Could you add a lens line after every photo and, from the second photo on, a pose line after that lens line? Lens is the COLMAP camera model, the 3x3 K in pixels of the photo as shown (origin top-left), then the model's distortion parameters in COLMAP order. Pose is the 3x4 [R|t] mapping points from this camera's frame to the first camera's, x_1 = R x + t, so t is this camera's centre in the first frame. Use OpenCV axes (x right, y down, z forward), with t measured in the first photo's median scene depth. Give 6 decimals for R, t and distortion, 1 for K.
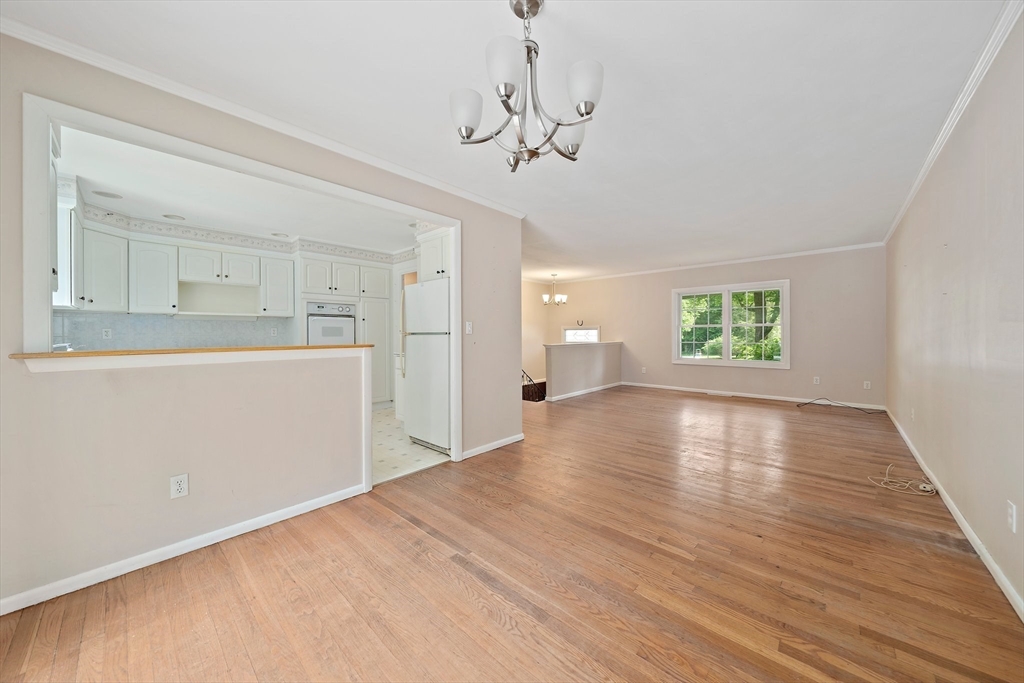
lens RADIAL K [[354.0, 0, 511.5], [0, 354.0, 335.4], [0, 0, 1]] dist [0.000160, -0.000003]
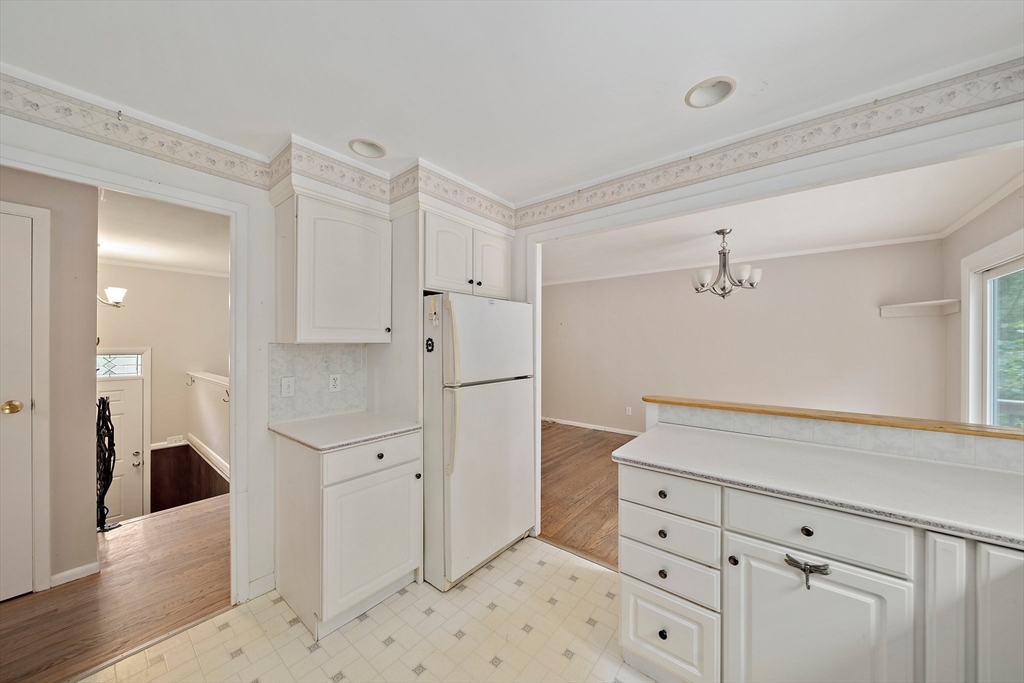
lens RADIAL K [[354.0, 0, 510.9], [0, 354.0, 343.3], [0, 0, 1]] dist [0.000160, -0.000003]
pose [[-0.063091, 0.004214, 0.997999, -0.834731], [0.003979, 0.999984, -0.003971, -0.066120], [-0.998000, 0.003721, -0.063107, 0.963875]]
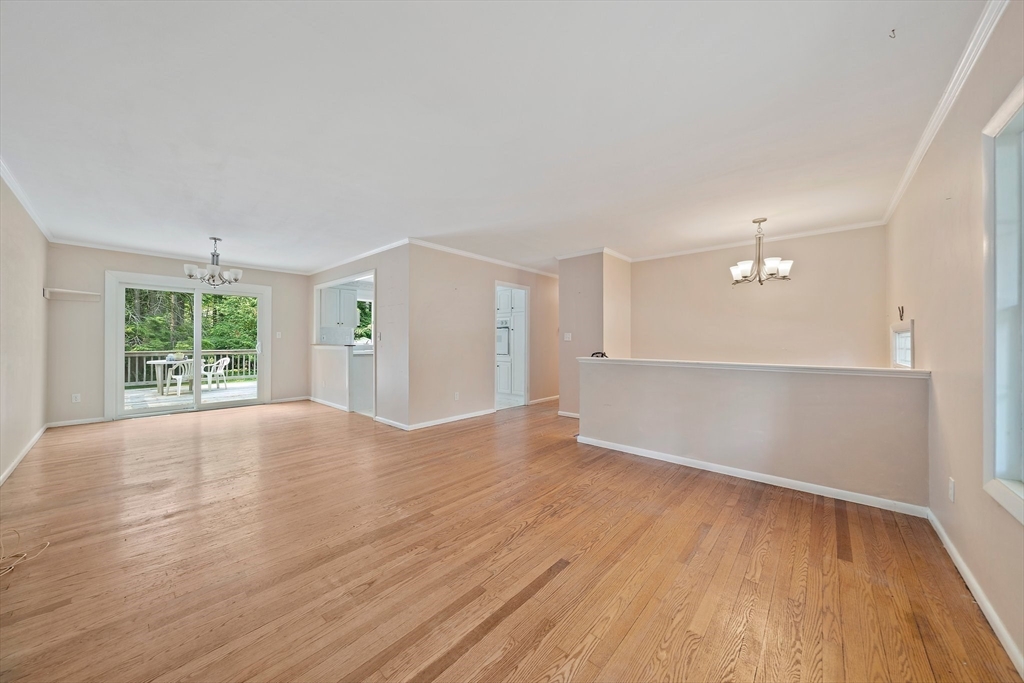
lens RADIAL K [[354.0, 0, 512.0], [0, 354.0, 340.1], [0, 0, 1]] dist [0.000160, -0.000003]
pose [[0.021042, 0.001064, -0.999778, 1.239632], [-0.008638, 0.999962, 0.000882, -0.009758], [0.999741, 0.008618, 0.021050, 1.358533]]
